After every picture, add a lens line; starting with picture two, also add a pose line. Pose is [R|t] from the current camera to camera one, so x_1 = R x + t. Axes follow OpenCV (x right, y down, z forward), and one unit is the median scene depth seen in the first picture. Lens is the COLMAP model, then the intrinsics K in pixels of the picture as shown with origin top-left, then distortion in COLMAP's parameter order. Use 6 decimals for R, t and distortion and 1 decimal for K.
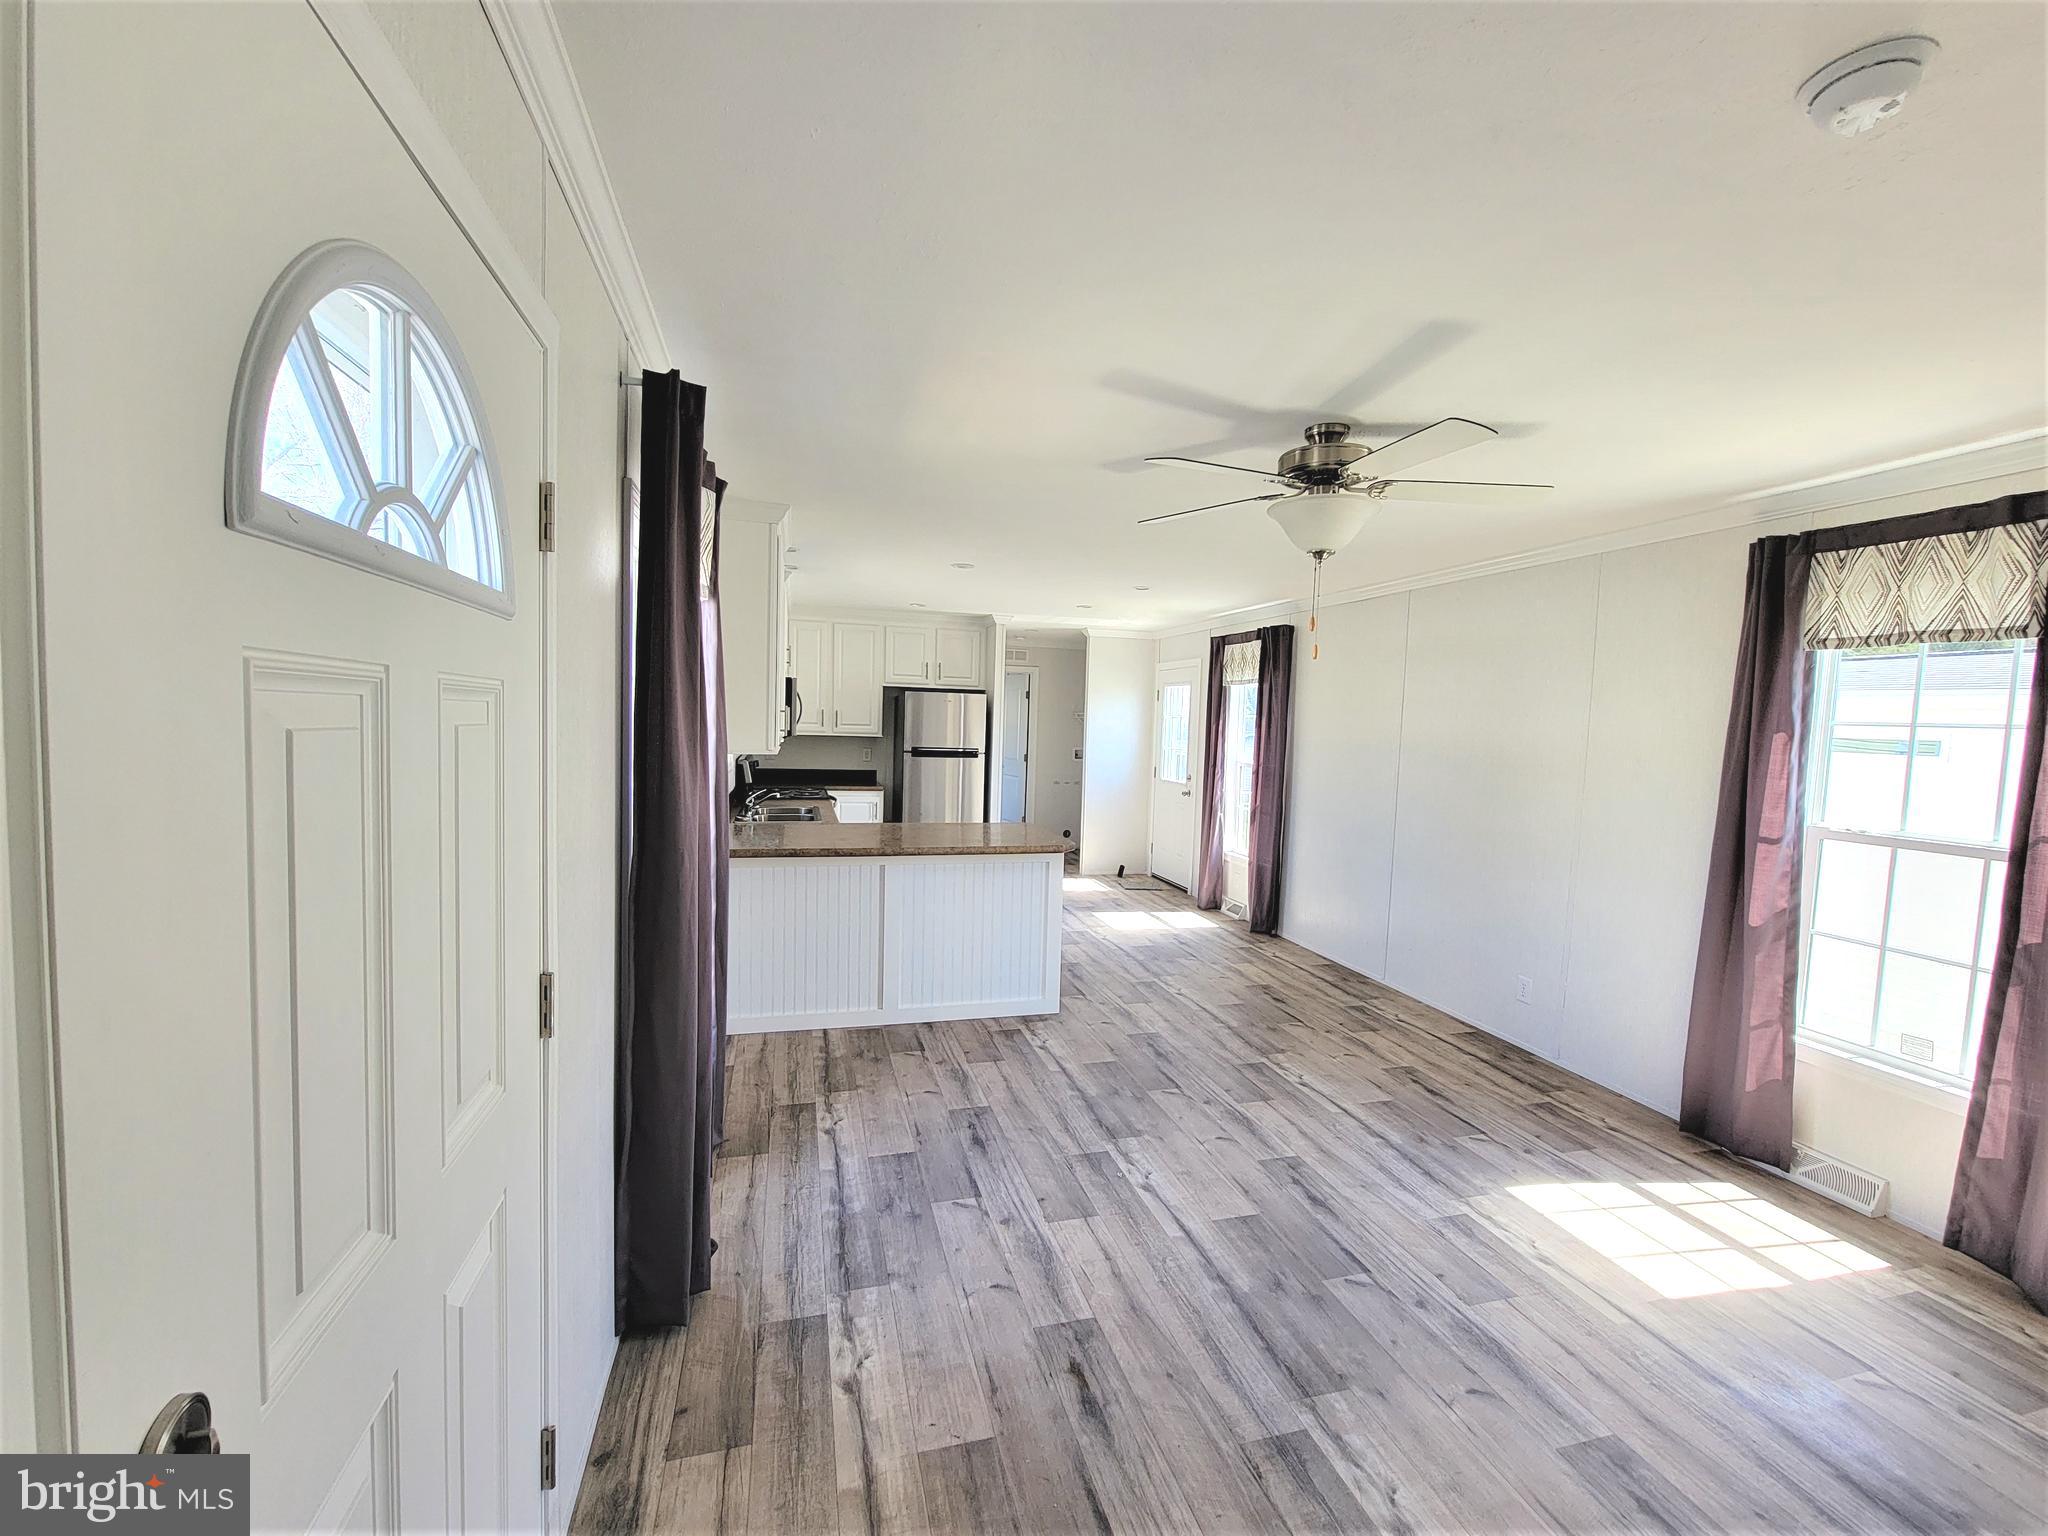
lens RADIAL K [[834.8, 0, 1032.7], [0, 834.8, 774.3], [0, 0, 1]] dist [-0.002641, -0.000599]
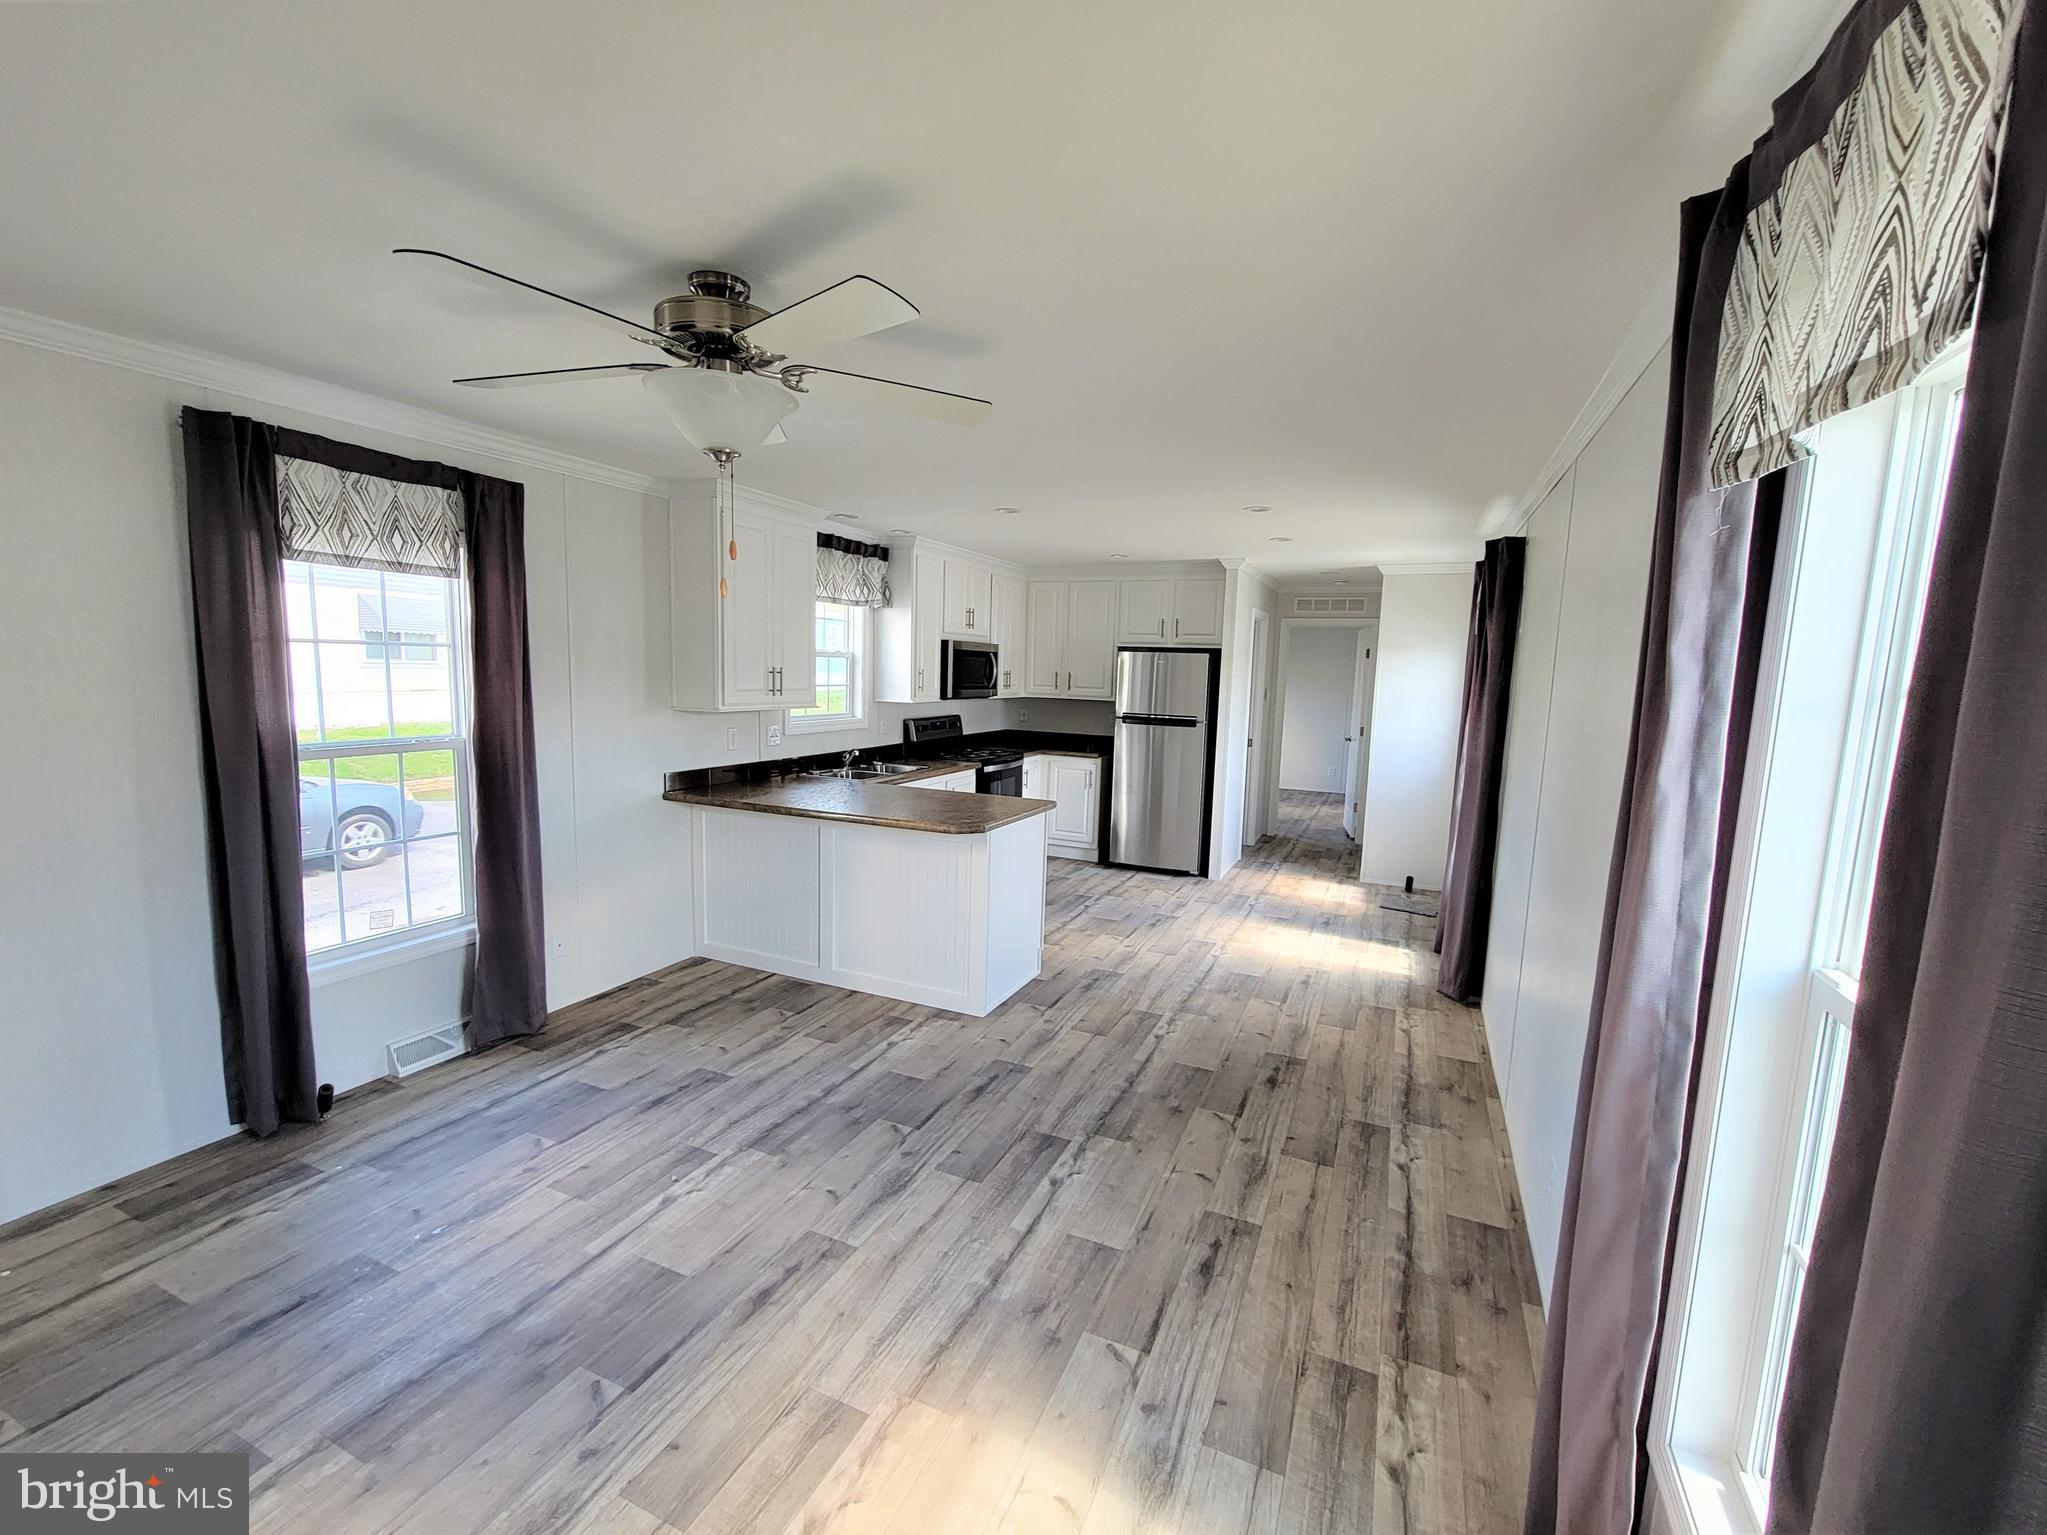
lens RADIAL K [[862.7, 0, 1030.6], [0, 862.7, 771.6], [0, 0, 1]] dist [-0.003075, -0.000116]
pose [[0.771455, 0.068362, -0.632601, 0.767081], [-0.046216, 0.997606, 0.051446, -0.024445], [0.634604, -0.010452, 0.772767, 0.412653]]
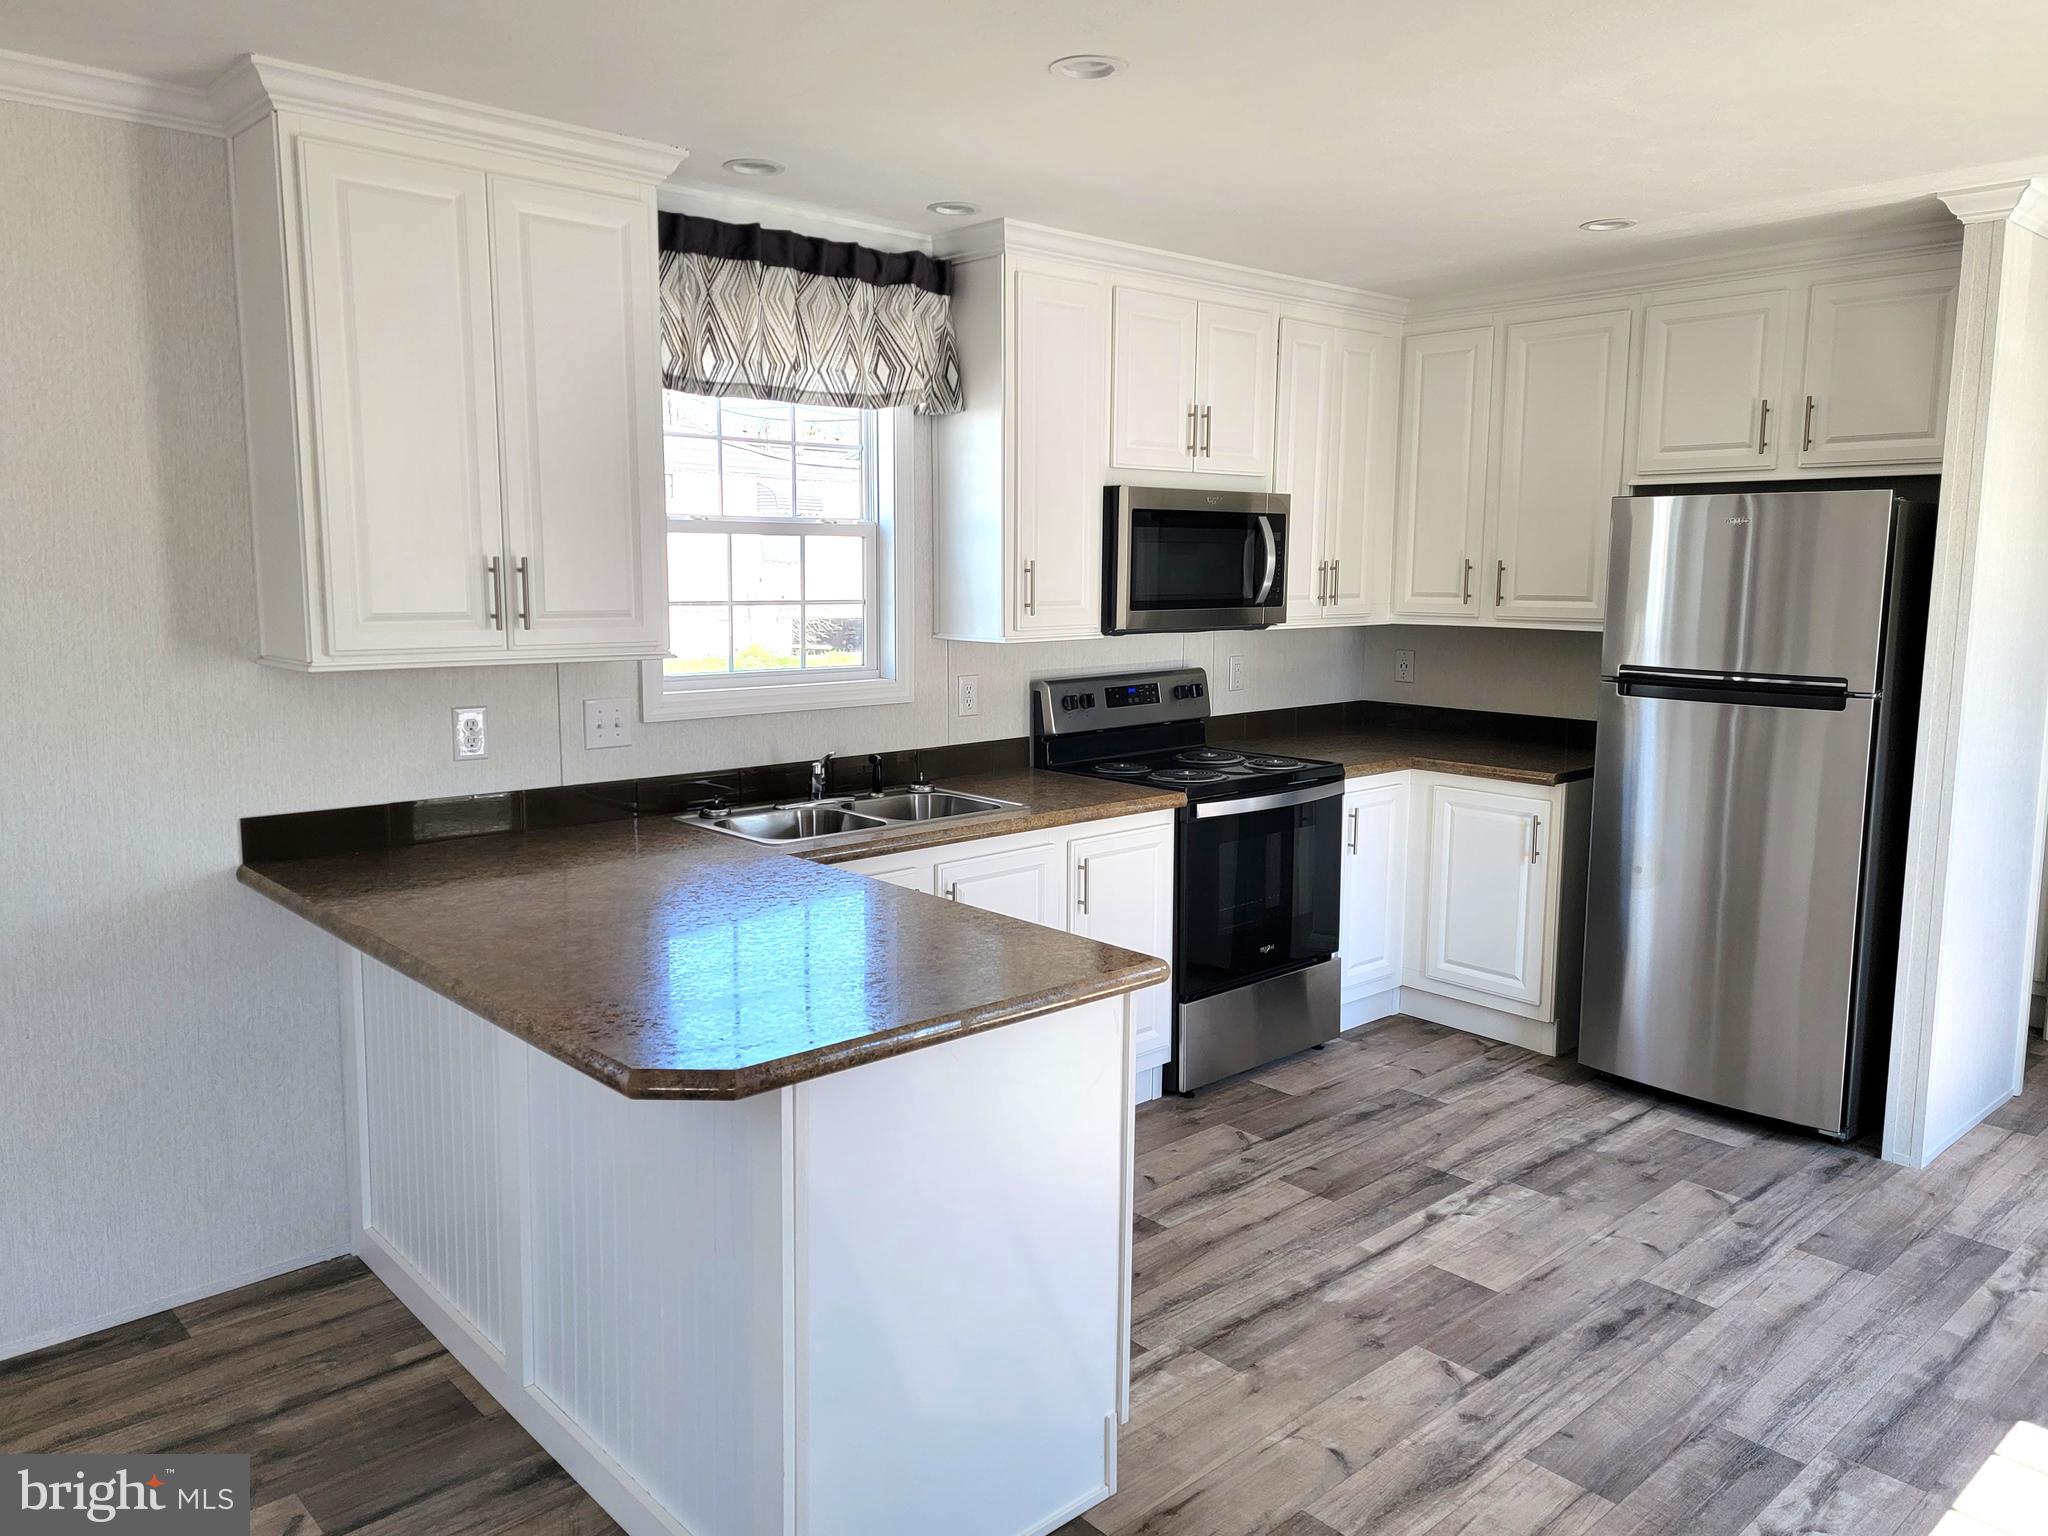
lens RADIAL K [[1476.1, 0, 1007.7], [0, 1476.1, 750.7], [0, 0, 1]] dist [0.080817, -0.064904]
pose [[0.443402, 0.087308, -0.892061, 0.570234], [-0.049254, 0.996114, 0.073010, -0.060892], [0.894969, 0.011565, 0.445979, 1.039018]]
